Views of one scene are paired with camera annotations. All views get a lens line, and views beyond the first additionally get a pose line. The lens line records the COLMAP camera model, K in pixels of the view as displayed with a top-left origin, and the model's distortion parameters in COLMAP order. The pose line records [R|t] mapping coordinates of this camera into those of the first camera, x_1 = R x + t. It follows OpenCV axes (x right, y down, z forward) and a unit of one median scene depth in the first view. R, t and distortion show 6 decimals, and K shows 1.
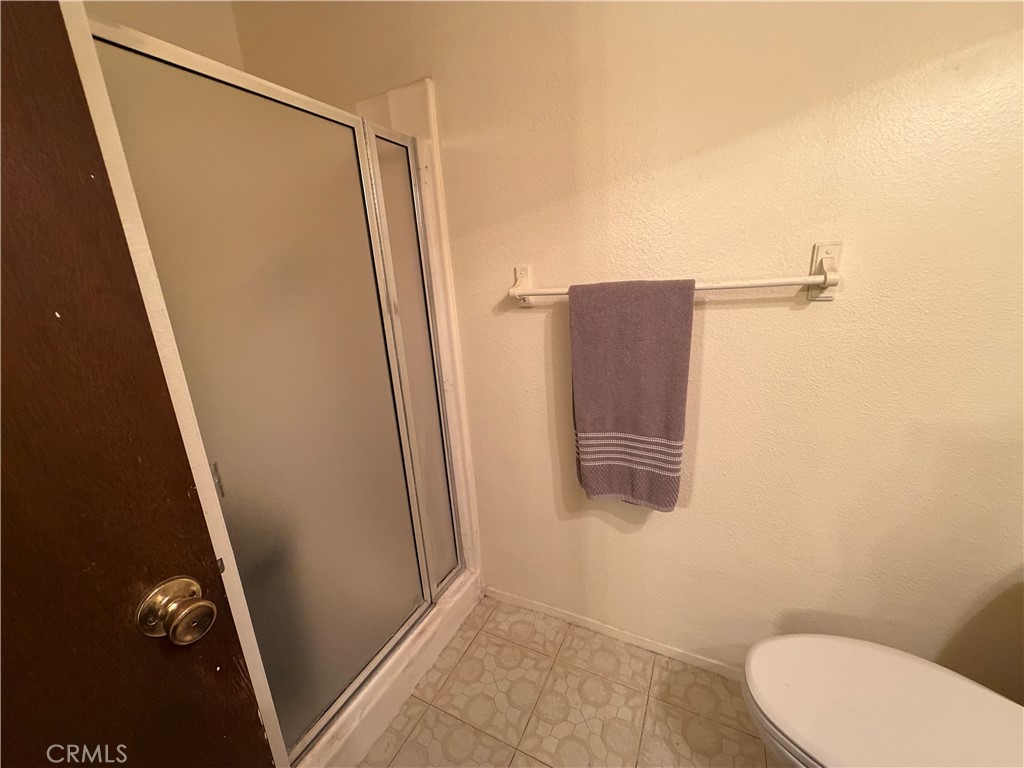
lens RADIAL K [[409.0, 0, 512.0], [0, 409.0, 384.7], [0, 0, 1]] dist [0.001246, -0.000784]
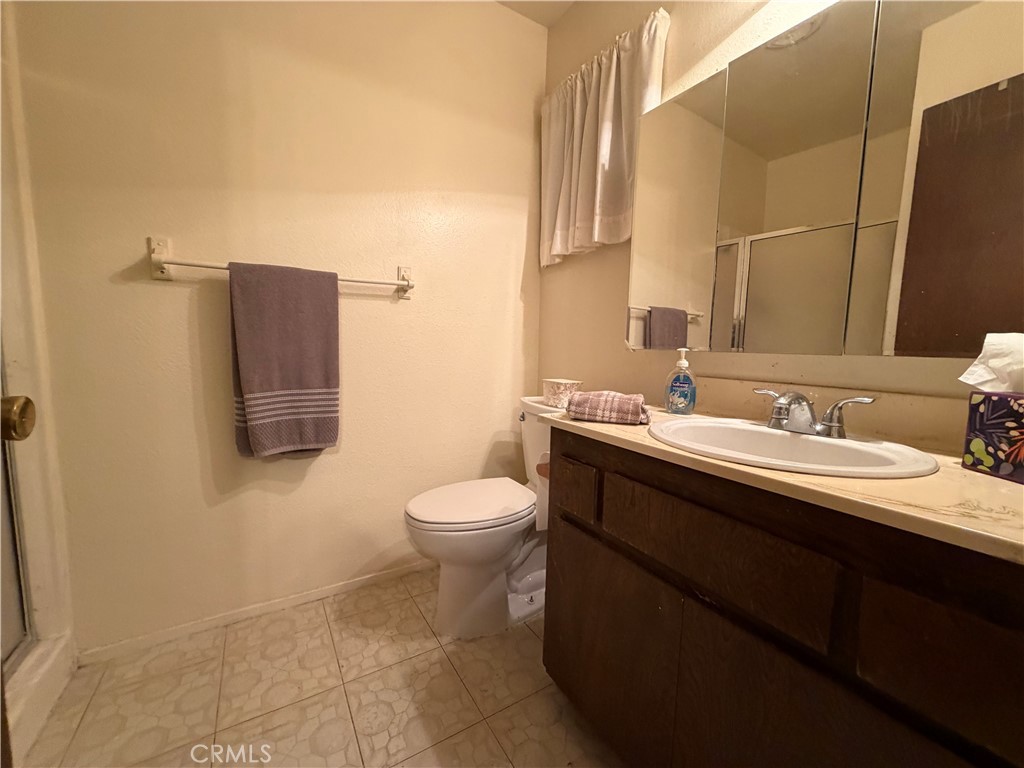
lens RADIAL K [[409.0, 0, 513.4], [0, 409.0, 386.3], [0, 0, 1]] dist [0.001246, -0.000784]
pose [[0.518547, -0.016330, 0.854893, -0.394058], [0.168615, 0.982138, -0.083515, 0.301238], [-0.838259, 0.187454, 0.512038, -0.167381]]
